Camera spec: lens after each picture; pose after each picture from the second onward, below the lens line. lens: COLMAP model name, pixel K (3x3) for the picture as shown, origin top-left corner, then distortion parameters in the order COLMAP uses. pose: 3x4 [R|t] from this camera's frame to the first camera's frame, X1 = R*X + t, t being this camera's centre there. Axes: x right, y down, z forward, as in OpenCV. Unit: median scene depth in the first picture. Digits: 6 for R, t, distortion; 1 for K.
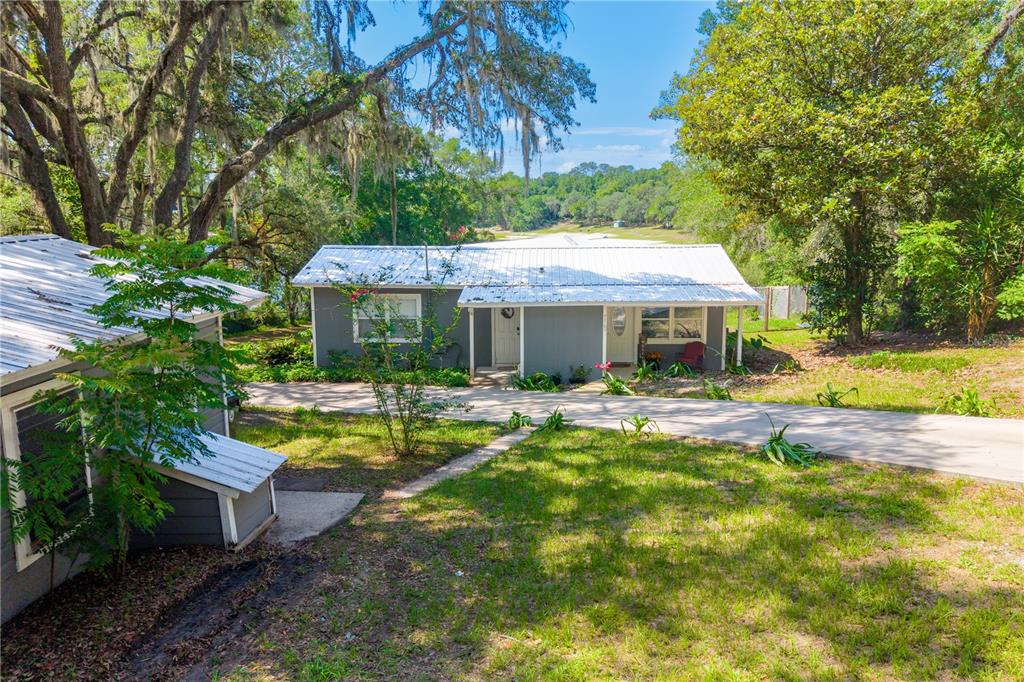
lens RADIAL K [[805.2, 0, 509.9], [0, 805.2, 352.7], [0, 0, 1]] dist [0.035255, -0.042676]
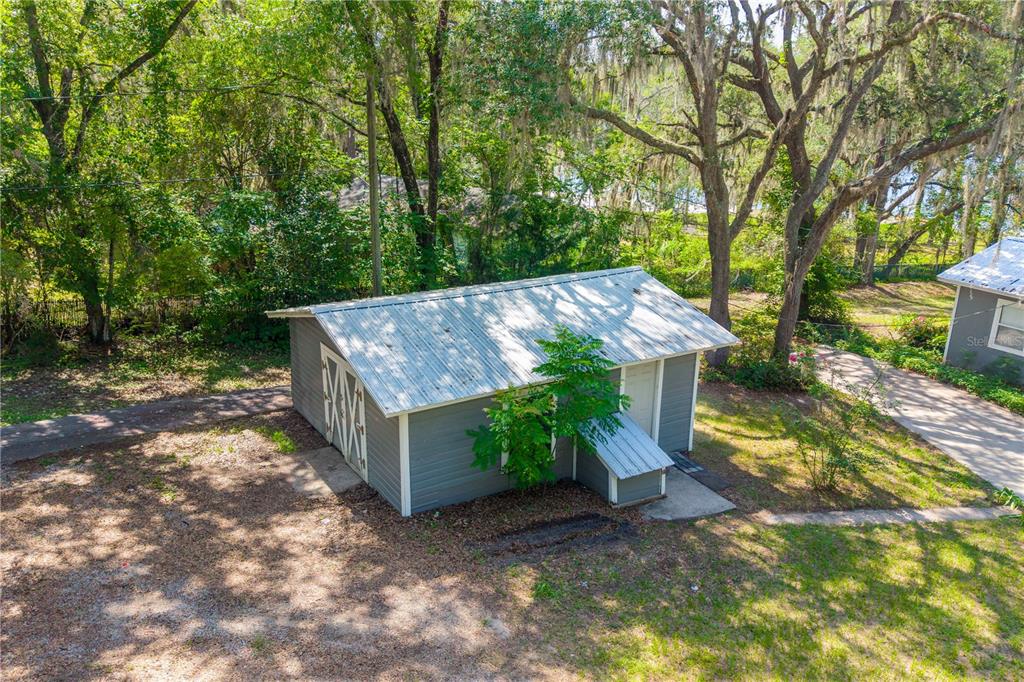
lens RADIAL K [[805.2, 0, 508.4], [0, 805.2, 344.5], [0, 0, 1]] dist [0.035255, -0.042676]
pose [[0.551163, 0.270224, -0.789429, 0.307156], [-0.156075, 0.962796, 0.220600, -0.165882], [0.819670, 0.001623, 0.572833, -0.053070]]
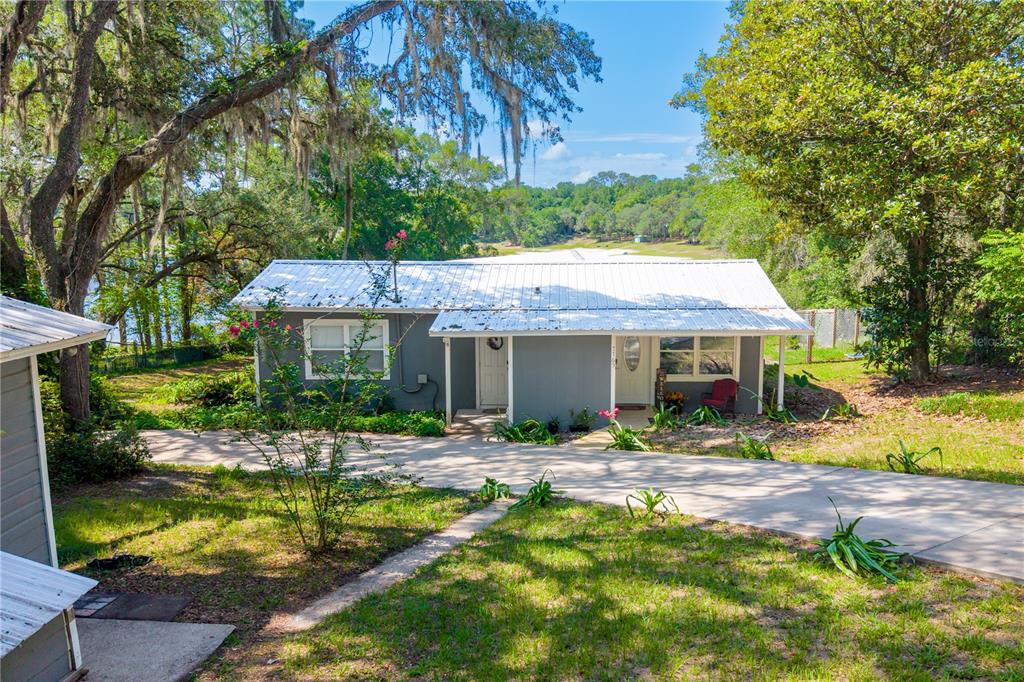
lens RADIAL K [[875.9, 0, 522.8], [0, 875.9, 377.0], [0, 0, 1]] dist [0.017375, -0.004314]
pose [[1.000000, 0.000977, 0.000023, 0.029039], [-0.000977, 0.999997, -0.002362, -0.015206], [-0.000026, 0.002362, 0.999997, 0.134104]]
